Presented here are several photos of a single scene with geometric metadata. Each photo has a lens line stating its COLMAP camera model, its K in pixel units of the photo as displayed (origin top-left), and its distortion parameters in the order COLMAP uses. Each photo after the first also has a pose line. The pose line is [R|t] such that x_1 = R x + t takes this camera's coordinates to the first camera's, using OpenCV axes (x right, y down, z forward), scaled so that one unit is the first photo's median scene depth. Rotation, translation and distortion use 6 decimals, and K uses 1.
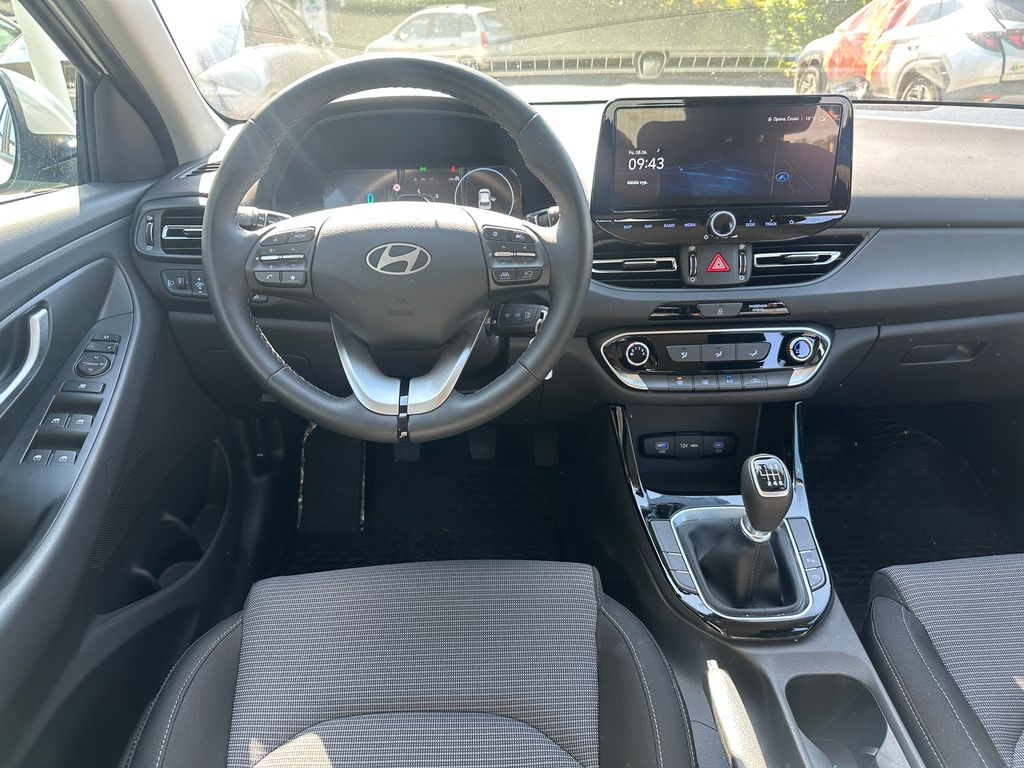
lens RADIAL K [[720.7, 0, 513.8], [0, 720.7, 381.8], [0, 0, 1]] dist [0.040740, -0.039354]
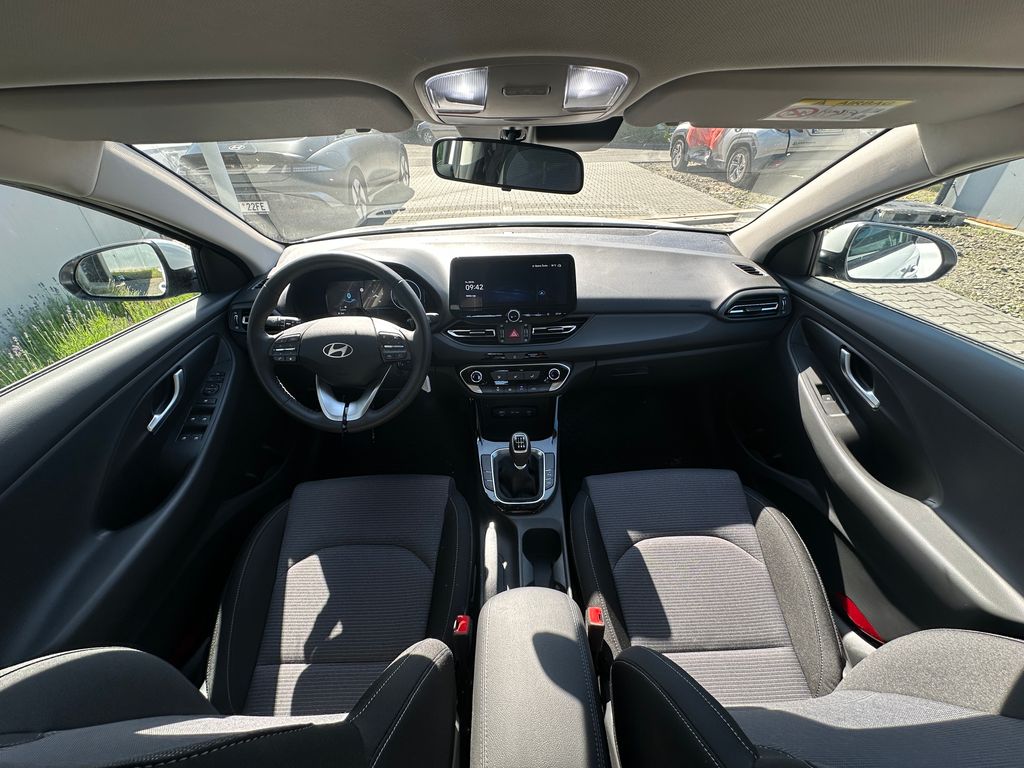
lens RADIAL K [[409.2, 0, 509.1], [0, 409.2, 383.7], [0, 0, 1]] dist [0.014889, -0.000019]
pose [[0.999931, -0.003674, -0.011191, 0.282473], [0.005247, 0.989571, 0.143952, -0.190638], [0.010545, -0.144001, 0.989521, -0.169234]]
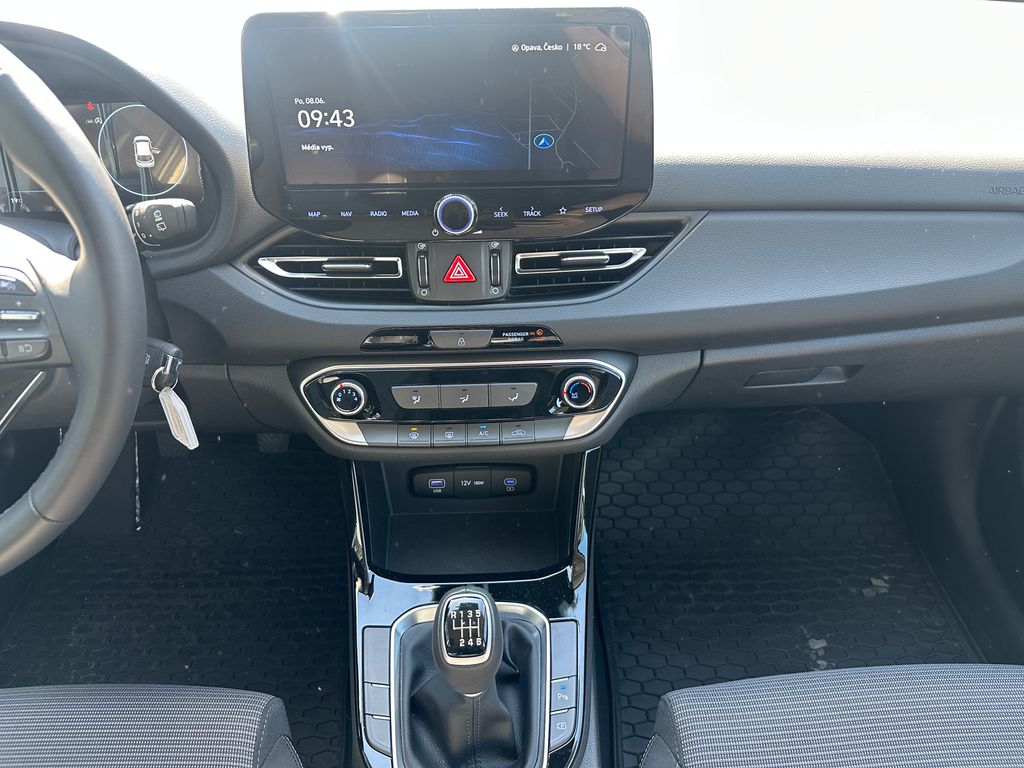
lens RADIAL K [[720.7, 0, 512.1], [0, 720.7, 385.4], [0, 0, 1]] dist [0.040740, -0.039354]
pose [[0.999975, 0.003565, 0.006165, 0.330008], [-0.004677, 0.981573, 0.191031, -0.187358], [-0.005371, -0.191055, 0.981565, 0.320349]]
